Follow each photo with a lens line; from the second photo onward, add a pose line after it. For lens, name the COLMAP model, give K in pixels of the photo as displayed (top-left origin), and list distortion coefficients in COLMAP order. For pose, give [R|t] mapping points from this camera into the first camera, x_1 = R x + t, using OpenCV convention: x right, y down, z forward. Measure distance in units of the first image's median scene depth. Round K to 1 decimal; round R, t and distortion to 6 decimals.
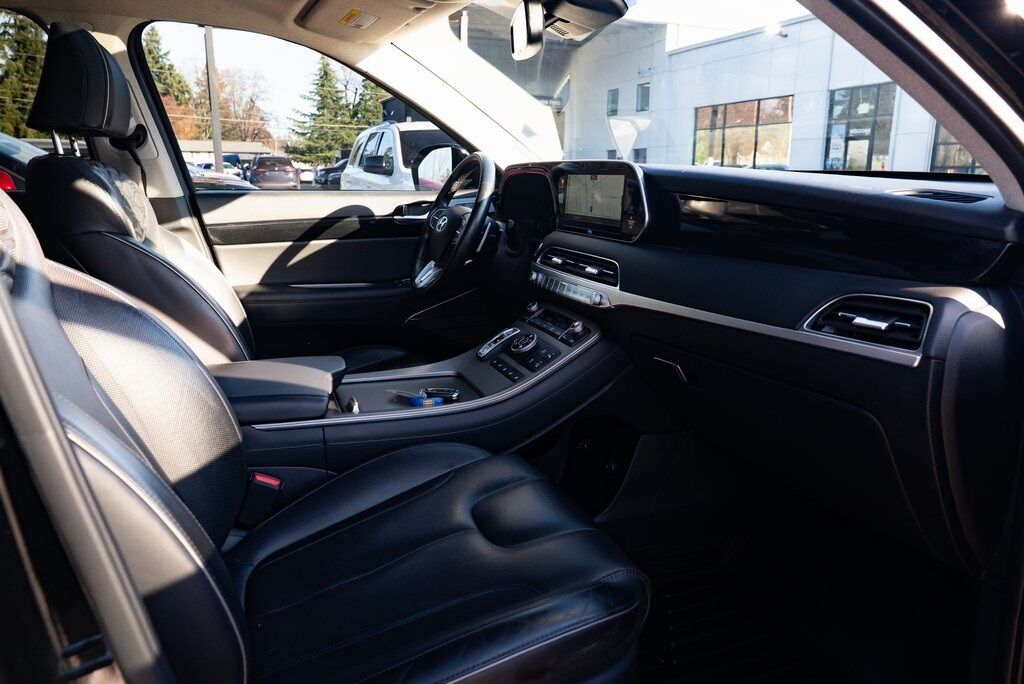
lens RADIAL K [[706.3, 0, 514.6], [0, 706.3, 341.5], [0, 0, 1]] dist [-0.032634, 0.023611]
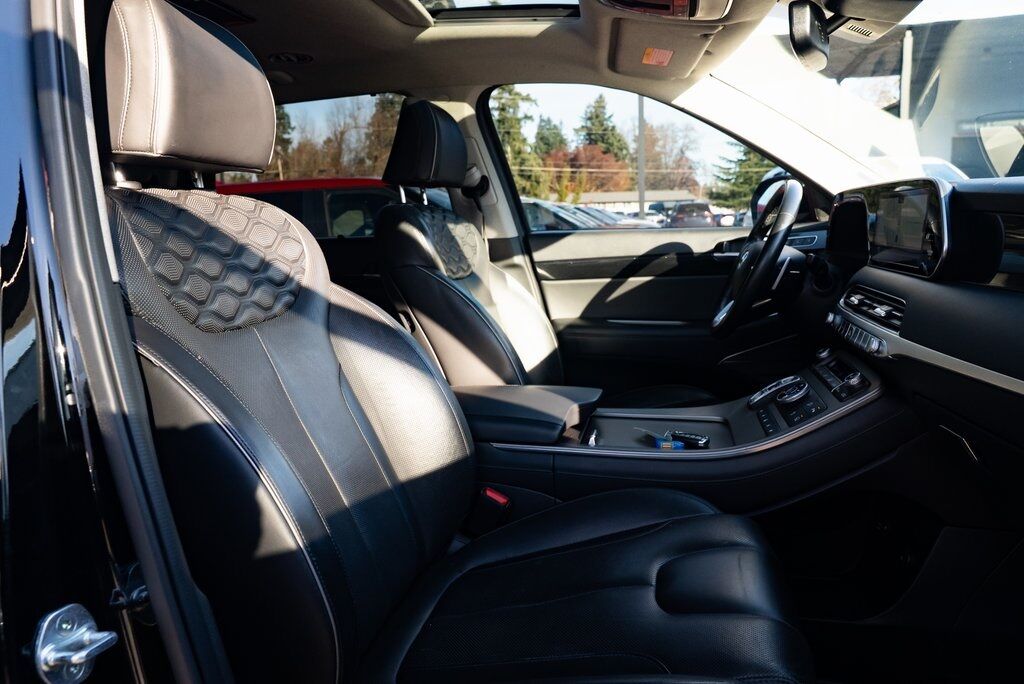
lens RADIAL K [[706.3, 0, 514.6], [0, 706.3, 341.5], [0, 0, 1]] dist [-0.032634, 0.023611]
pose [[0.839458, 0.053848, -0.540749, 0.152553], [-0.086974, 0.995564, -0.035879, 0.000226], [0.536419, 0.077150, 0.840418, 0.068972]]
